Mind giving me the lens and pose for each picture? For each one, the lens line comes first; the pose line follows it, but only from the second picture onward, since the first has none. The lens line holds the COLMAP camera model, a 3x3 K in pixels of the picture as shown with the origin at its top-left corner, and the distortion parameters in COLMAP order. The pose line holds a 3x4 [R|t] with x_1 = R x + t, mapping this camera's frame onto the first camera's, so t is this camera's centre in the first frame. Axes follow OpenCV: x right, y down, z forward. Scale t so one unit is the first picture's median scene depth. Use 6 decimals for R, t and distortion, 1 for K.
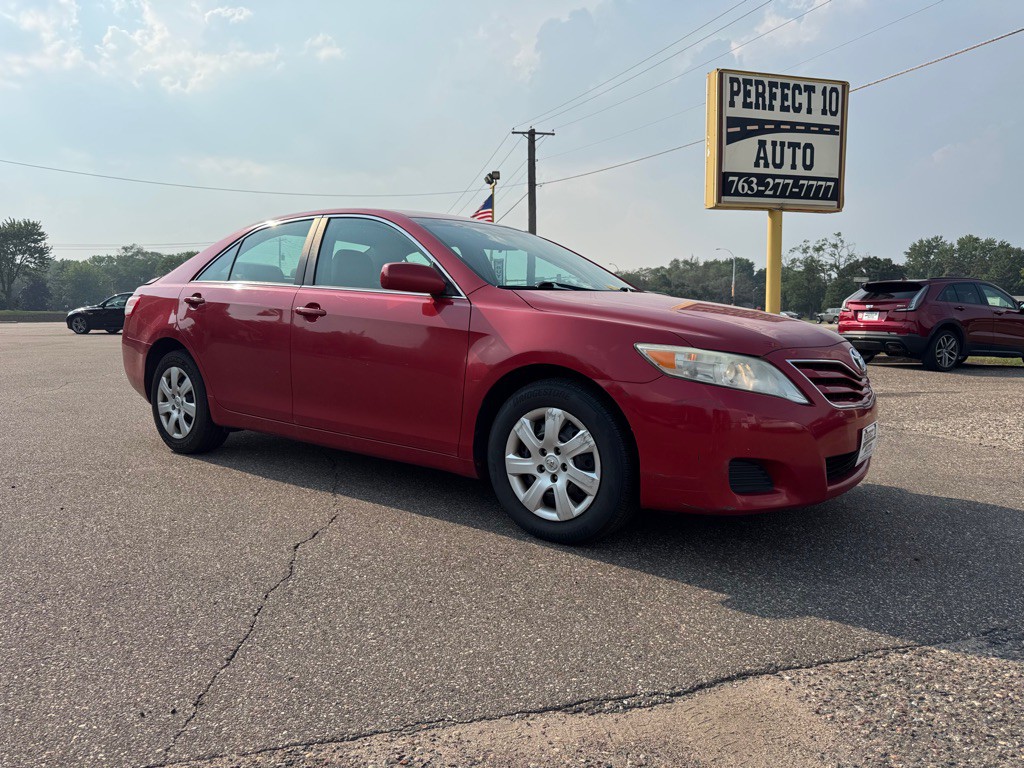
lens RADIAL K [[749.0, 0, 514.5], [0, 749.0, 384.3], [0, 0, 1]] dist [0.029991, -0.038924]
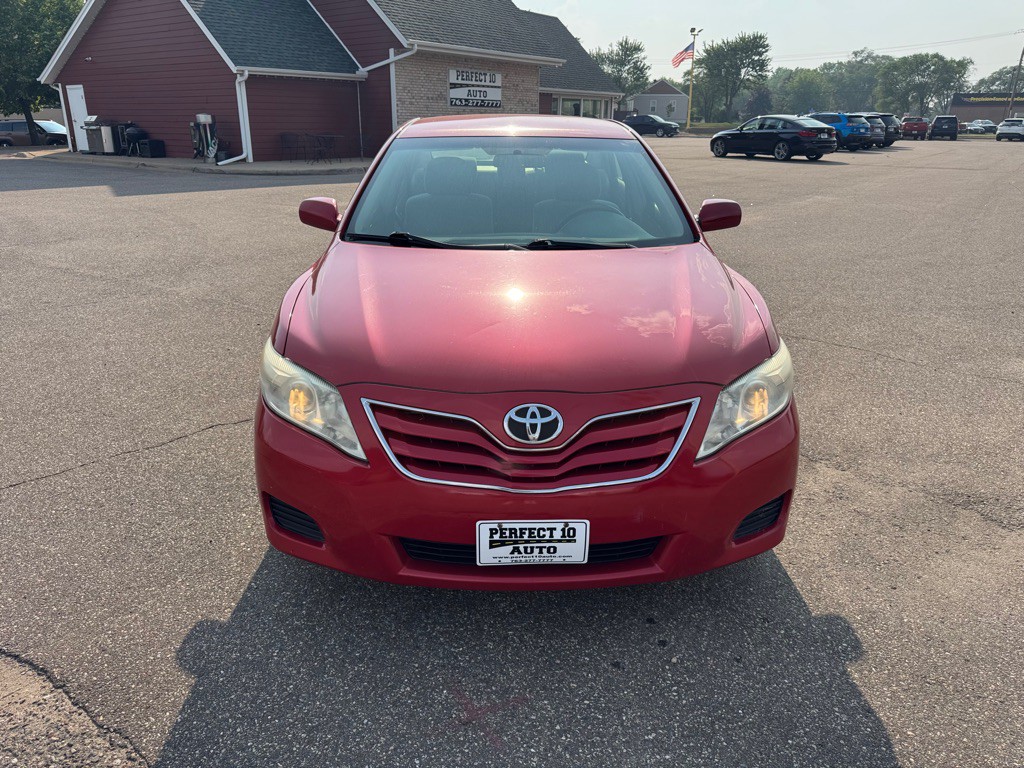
lens RADIAL K [[743.3, 0, 499.6], [0, 743.3, 381.8], [0, 0, 1]] dist [0.035595, -0.051611]
pose [[0.603442, 0.268435, -0.750866, 0.202108], [-0.078524, 0.957062, 0.279044, -0.054160], [0.793531, -0.109426, 0.598610, 0.131391]]
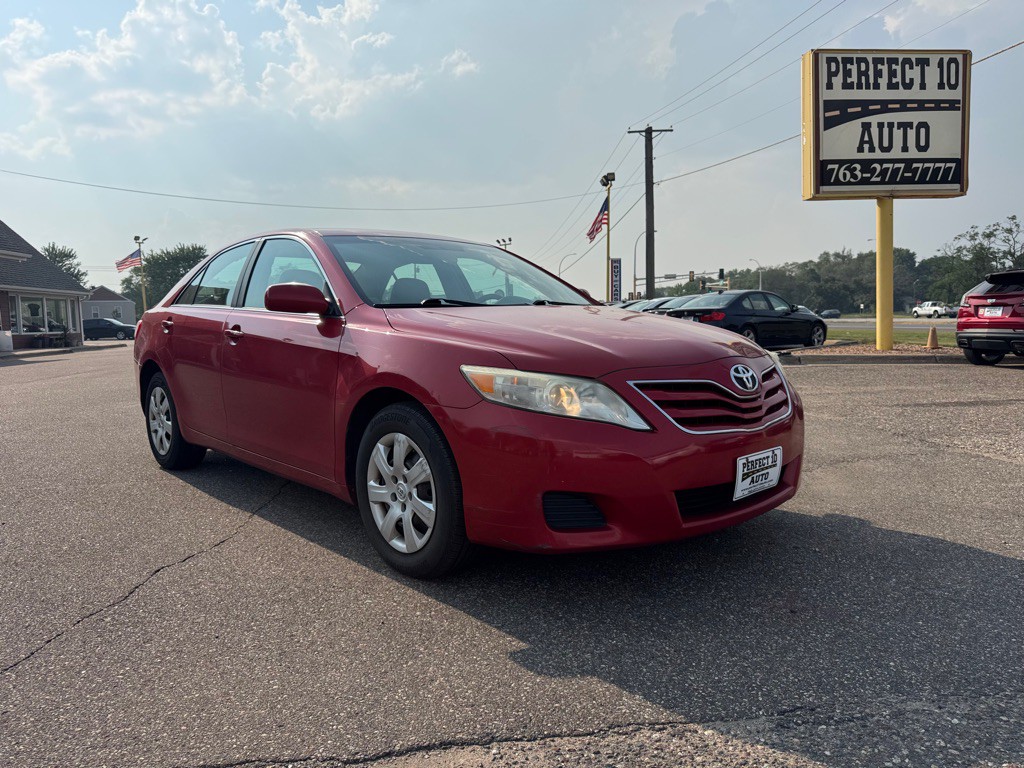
lens RADIAL K [[754.5, 0, 512.0], [0, 754.5, 384.0], [0, 0, 1]] dist [0.000515, -0.003027]
pose [[0.981176, -0.011471, -0.192774, 0.079352], [0.010306, 0.999922, -0.007047, -0.004805], [0.192840, 0.004927, 0.981218, 0.019292]]
